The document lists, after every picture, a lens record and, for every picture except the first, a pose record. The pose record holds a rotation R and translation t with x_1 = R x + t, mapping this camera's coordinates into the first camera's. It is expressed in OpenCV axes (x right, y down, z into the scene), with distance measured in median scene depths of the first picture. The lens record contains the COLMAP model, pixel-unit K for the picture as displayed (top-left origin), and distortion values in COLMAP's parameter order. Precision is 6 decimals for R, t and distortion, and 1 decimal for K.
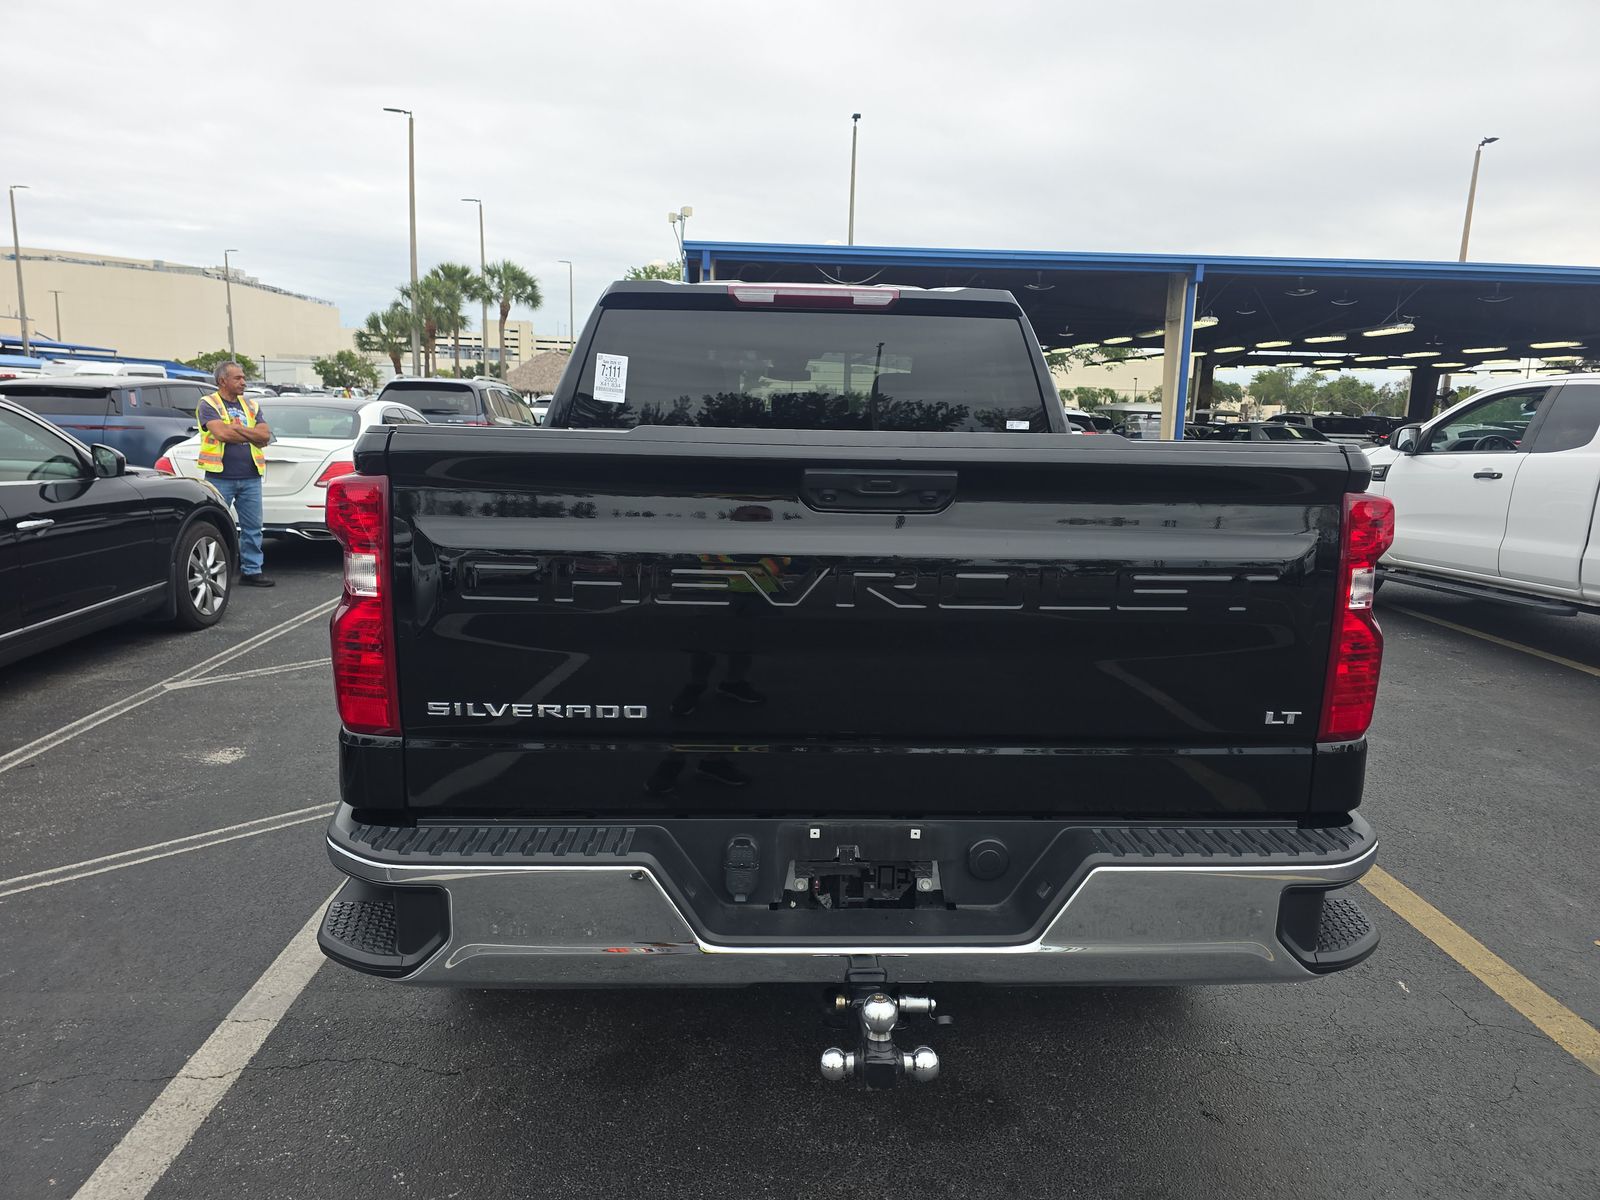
lens RADIAL K [[1080.5, 0, 800.1], [0, 1080.5, 570.7], [0, 0, 1]] dist [0.069018, -0.056970]
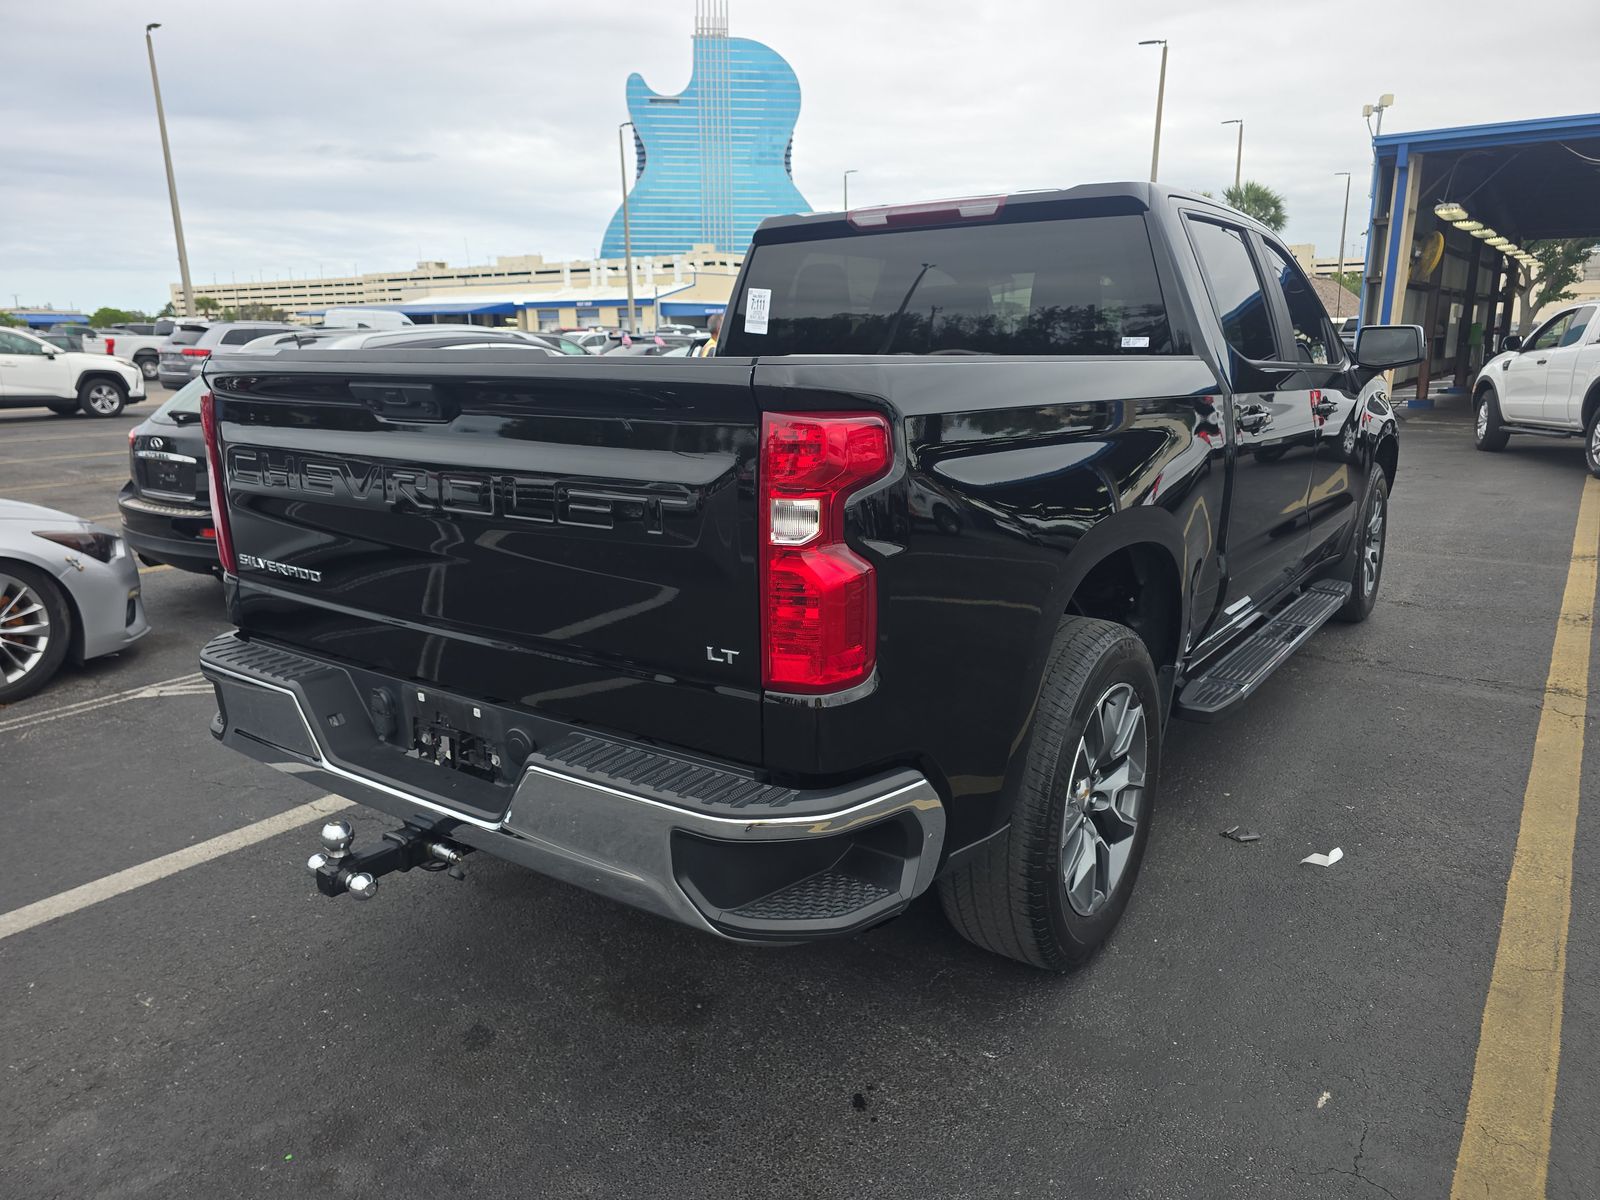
lens RADIAL K [[1091.0, 0, 808.6], [0, 1091.0, 570.5], [0, 0, 1]] dist [0.060212, -0.060081]
pose [[0.783928, 0.096291, -0.613339, 0.558198], [-0.063065, 0.995140, 0.075627, -0.005998], [0.617641, -0.020606, 0.786190, 0.169480]]
